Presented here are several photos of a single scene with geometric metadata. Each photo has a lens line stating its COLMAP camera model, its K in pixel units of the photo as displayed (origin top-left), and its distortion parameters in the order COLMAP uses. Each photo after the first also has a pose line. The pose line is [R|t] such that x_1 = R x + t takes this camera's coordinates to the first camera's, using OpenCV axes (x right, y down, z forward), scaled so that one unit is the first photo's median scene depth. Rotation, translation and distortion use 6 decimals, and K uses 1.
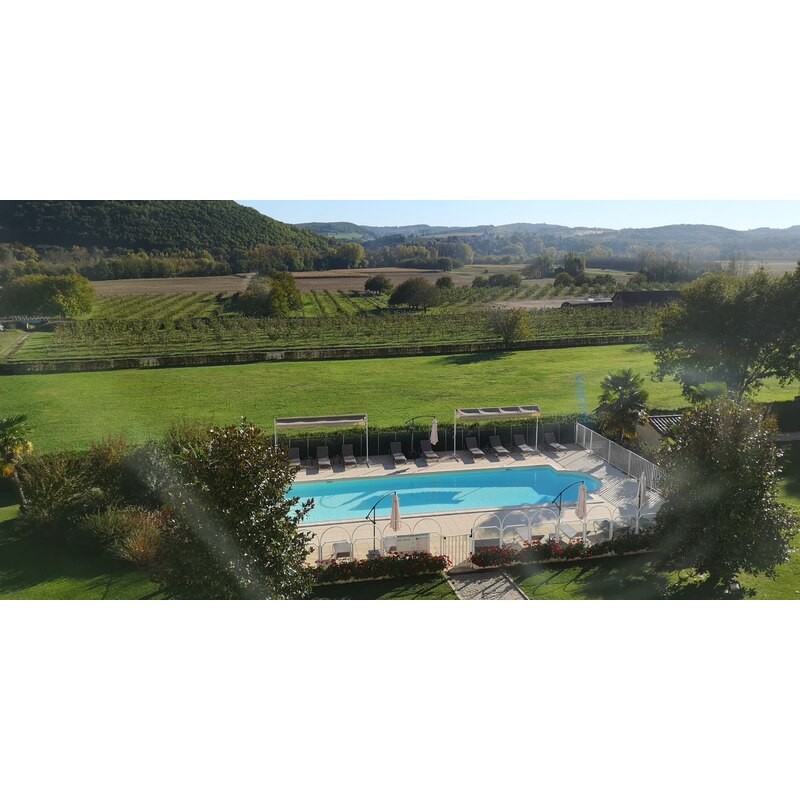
lens RADIAL K [[635.3, 0, 402.1], [0, 635.3, 398.7], [0, 0, 1]] dist [0.053502, -0.103195]
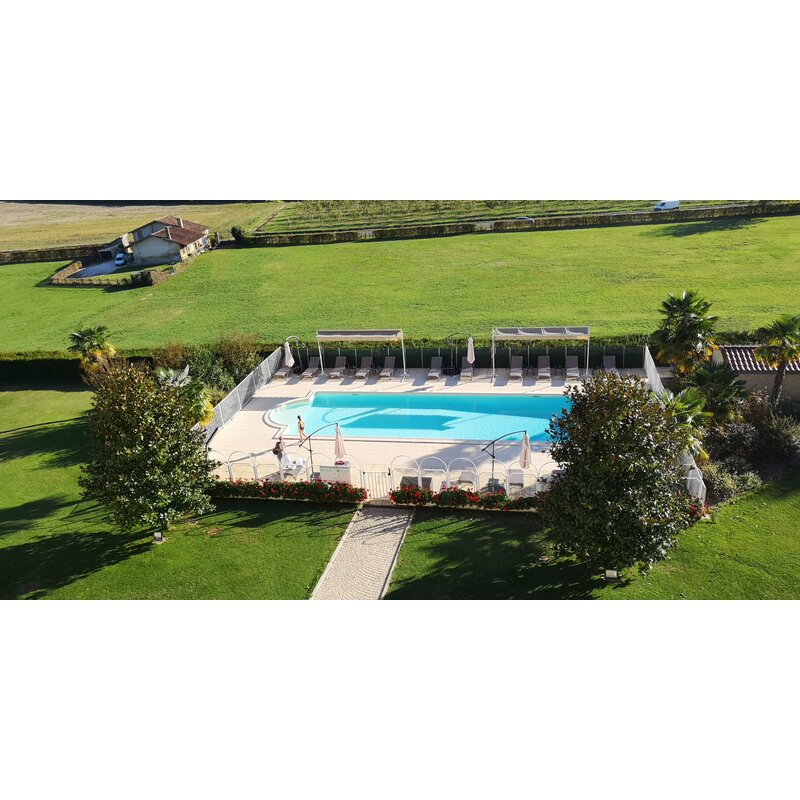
lens RADIAL K [[635.3, 0, 402.1], [0, 635.3, 398.7], [0, 0, 1]] dist [0.053502, -0.103195]
pose [[0.920532, 0.095382, -0.378844, 0.330104], [-0.011495, 0.975930, 0.217781, -0.086331], [0.390498, -0.196120, 0.899471, 0.059130]]
